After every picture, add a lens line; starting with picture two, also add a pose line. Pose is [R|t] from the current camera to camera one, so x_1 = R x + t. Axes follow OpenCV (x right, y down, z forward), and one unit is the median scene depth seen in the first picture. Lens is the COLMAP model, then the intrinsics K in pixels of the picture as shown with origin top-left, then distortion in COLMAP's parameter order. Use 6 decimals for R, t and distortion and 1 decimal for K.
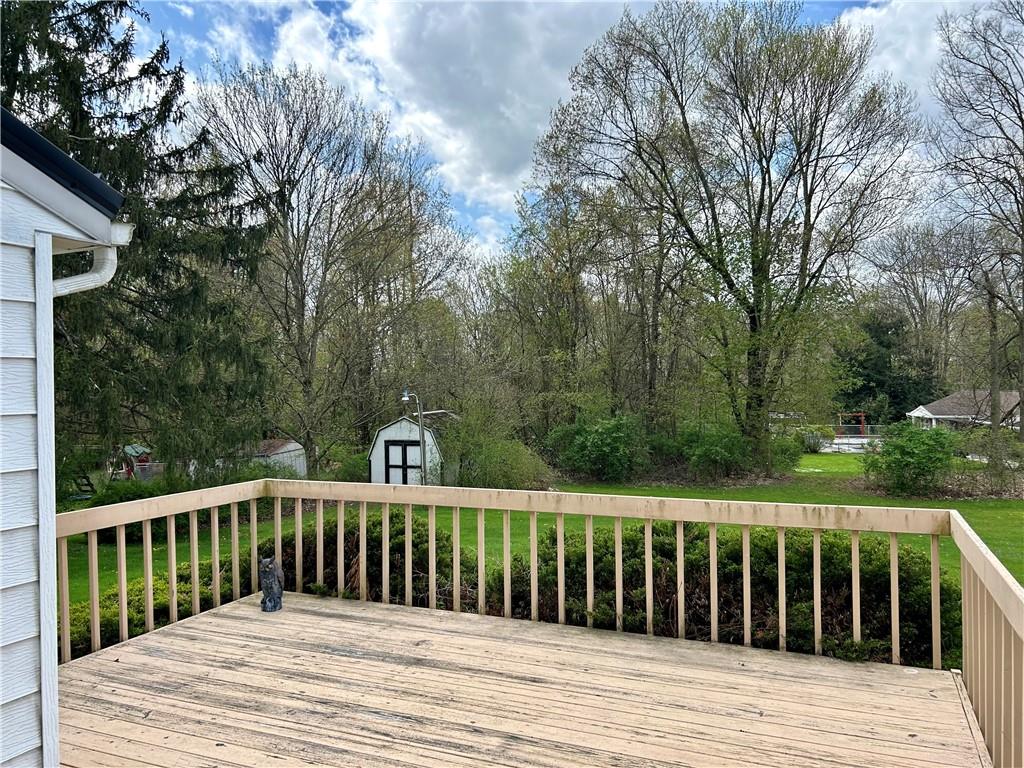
lens RADIAL K [[776.0, 0, 511.9], [0, 776.0, 386.9], [0, 0, 1]] dist [0.059009, 0.000115]
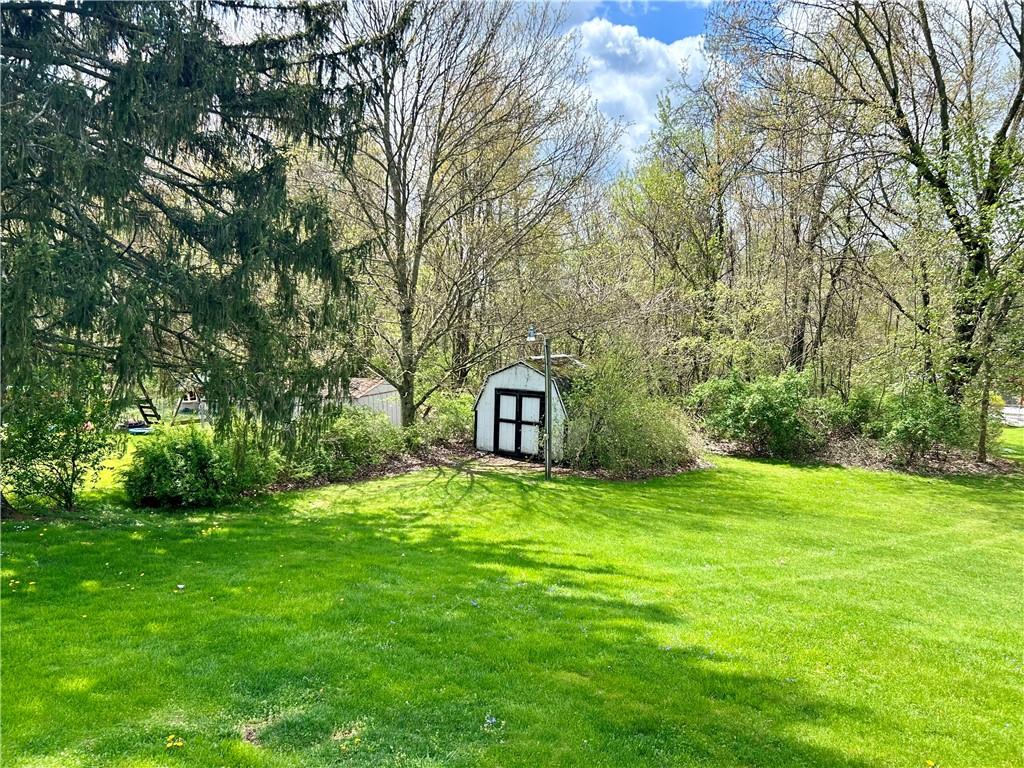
lens RADIAL K [[776.0, 0, 510.8], [0, 776.0, 383.3], [0, 0, 1]] dist [0.059009, 0.000115]
pose [[0.993692, 0.057692, -0.096167, -0.073617], [-0.050419, 0.995800, 0.076425, 0.001306], [0.100172, -0.071094, 0.992427, 0.208748]]
